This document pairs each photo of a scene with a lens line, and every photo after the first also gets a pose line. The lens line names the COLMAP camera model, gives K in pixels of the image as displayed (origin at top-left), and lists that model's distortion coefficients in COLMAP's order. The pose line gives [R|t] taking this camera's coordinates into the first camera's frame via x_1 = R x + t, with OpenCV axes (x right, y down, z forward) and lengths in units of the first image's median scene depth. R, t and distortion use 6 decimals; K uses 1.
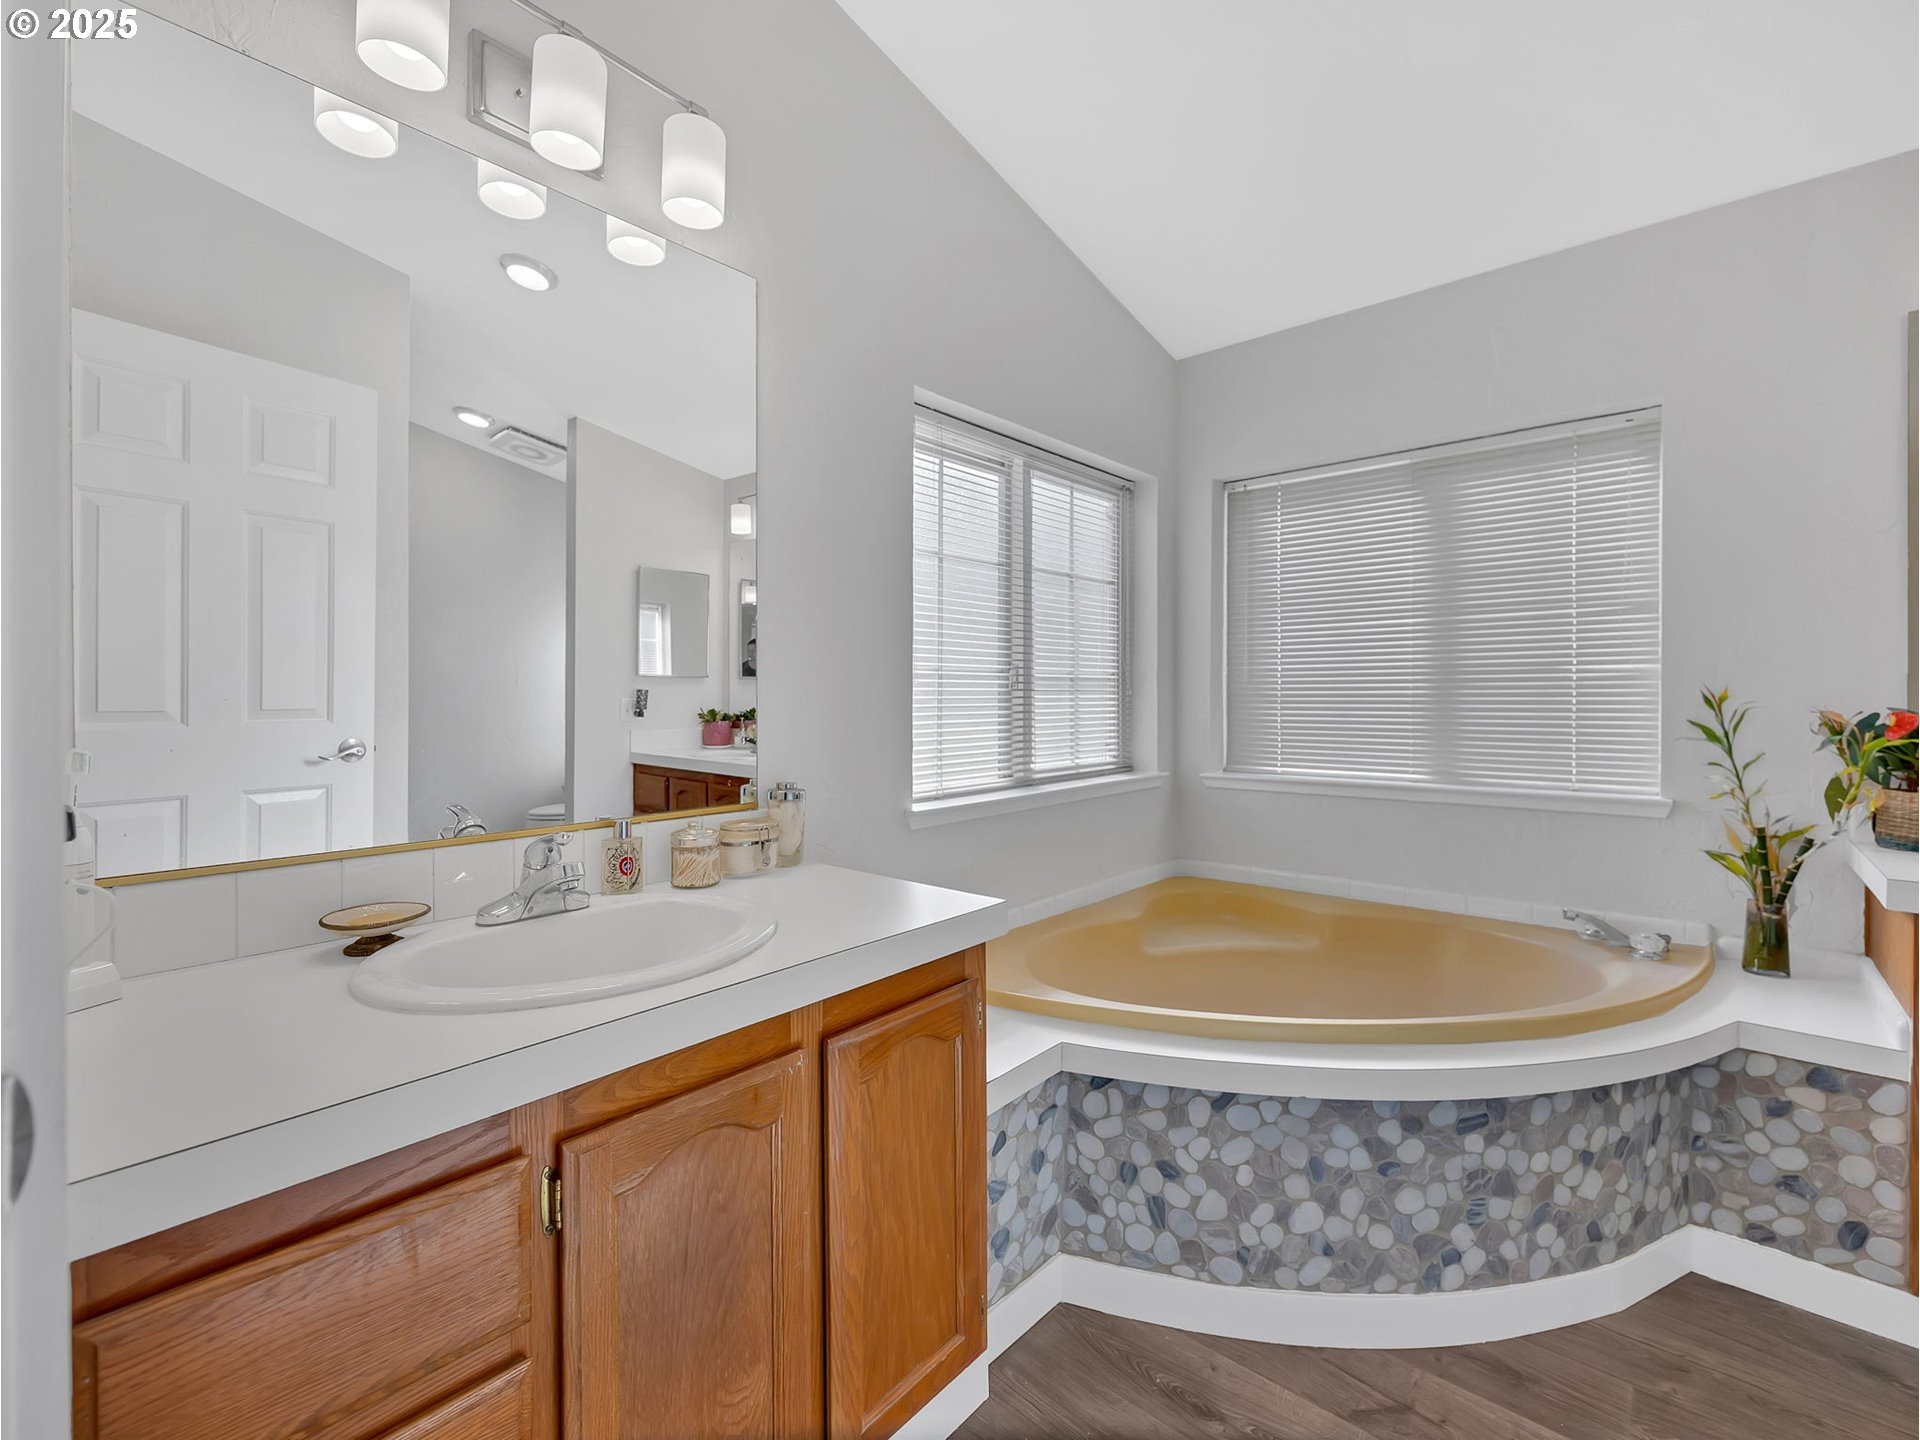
lens RADIAL K [[842.7, 0, 962.0], [0, 842.7, 693.8], [0, 0, 1]] dist [-0.002231, -0.000201]
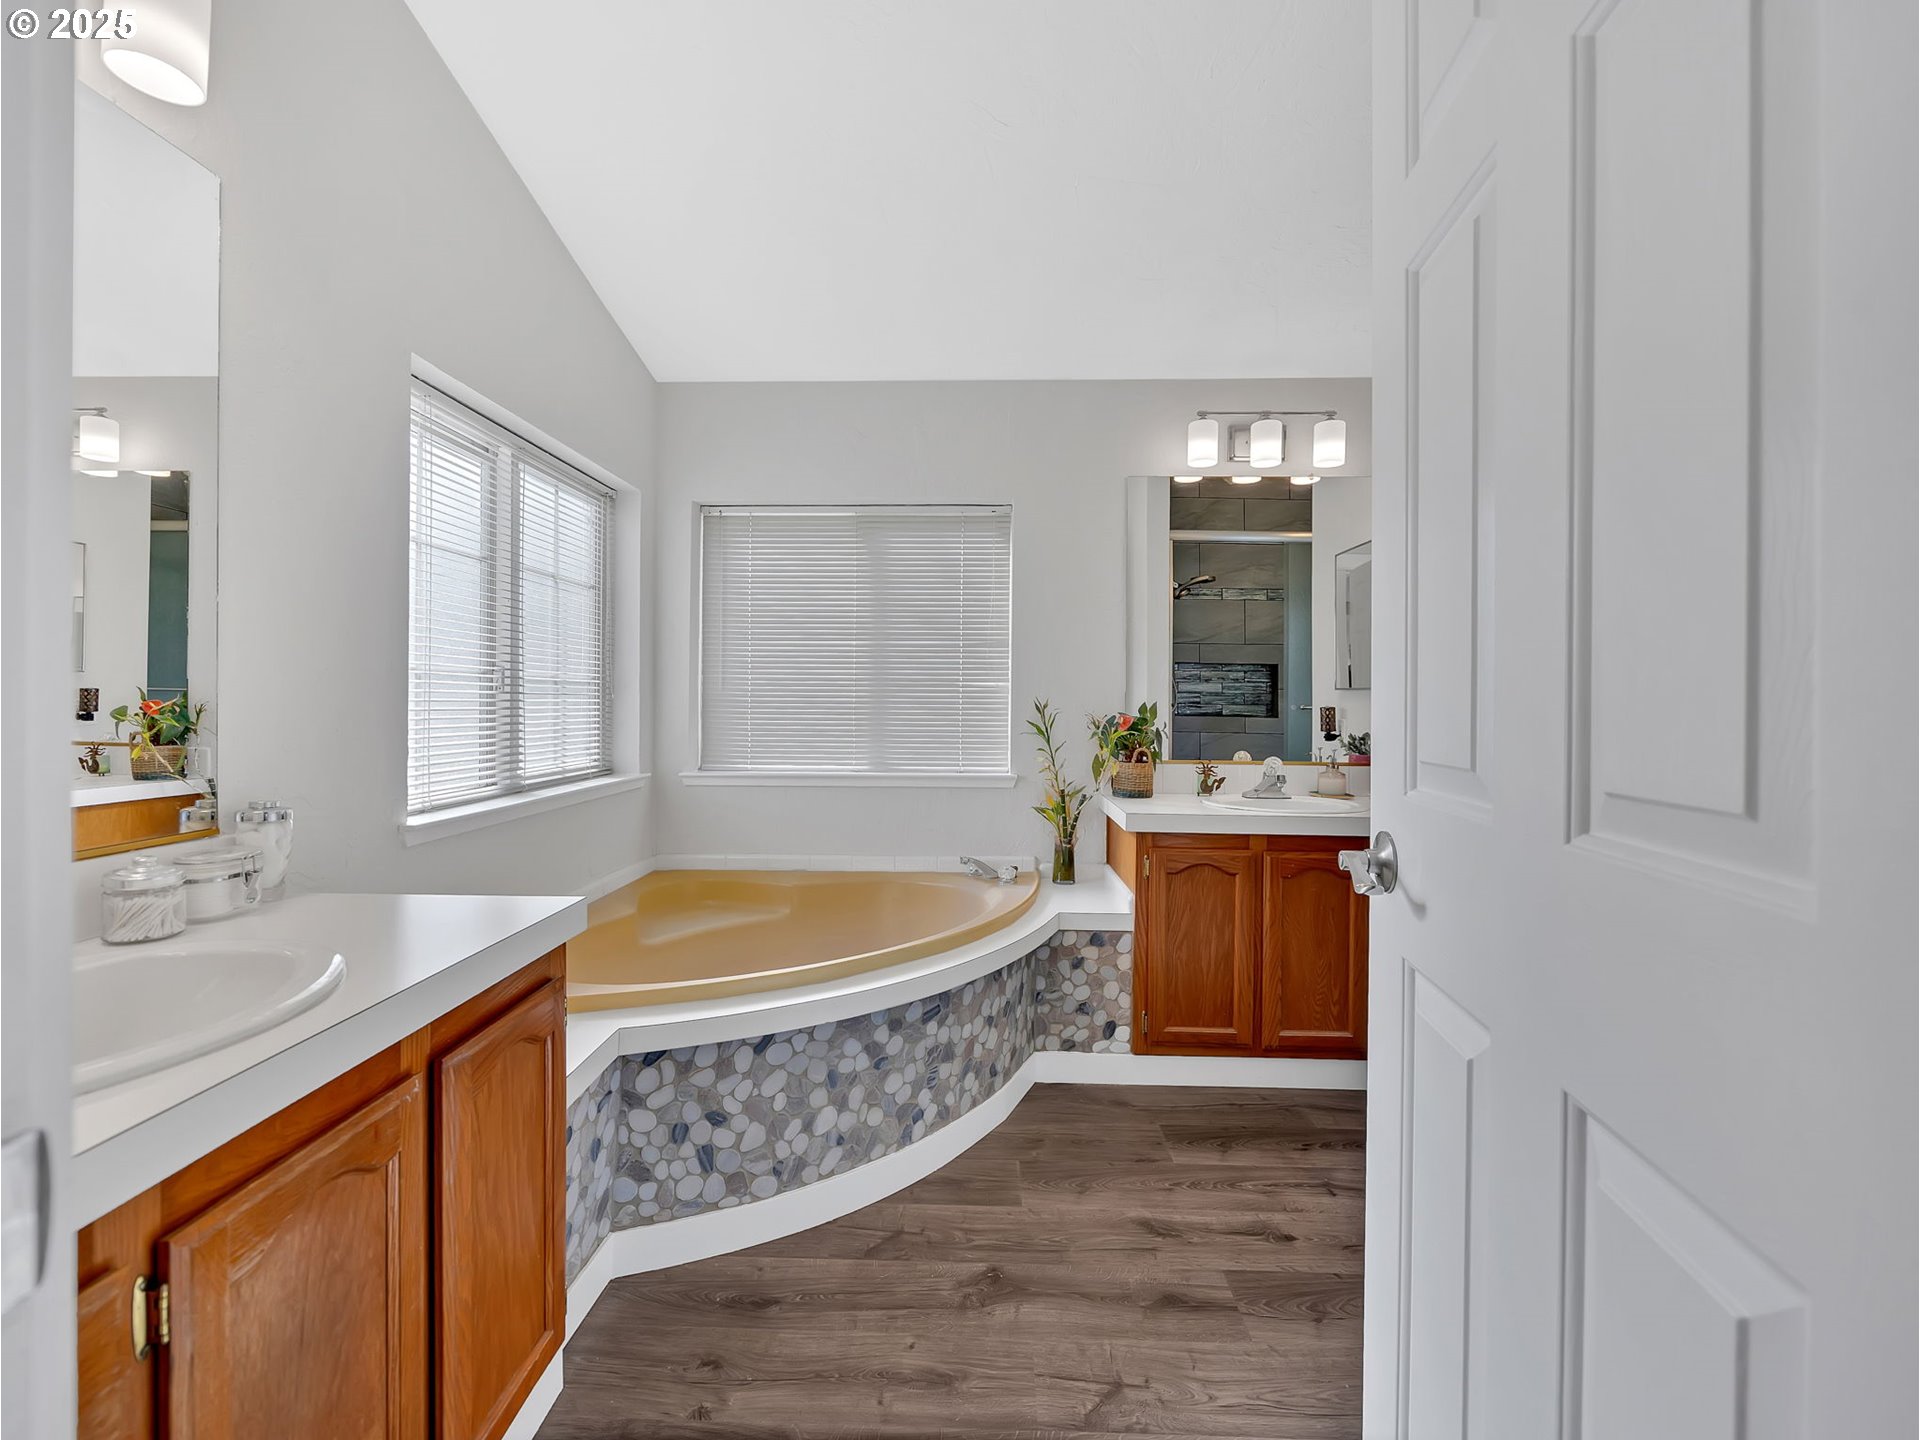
lens RADIAL K [[822.0, 0, 954.5], [0, 822.0, 698.5], [0, 0, 1]] dist [0.000508, -0.000013]
pose [[0.771192, 0.012597, 0.636478, -0.215582], [-0.012223, 0.999913, -0.004981, 0.000804], [-0.636485, -0.003938, 0.771279, -0.057009]]
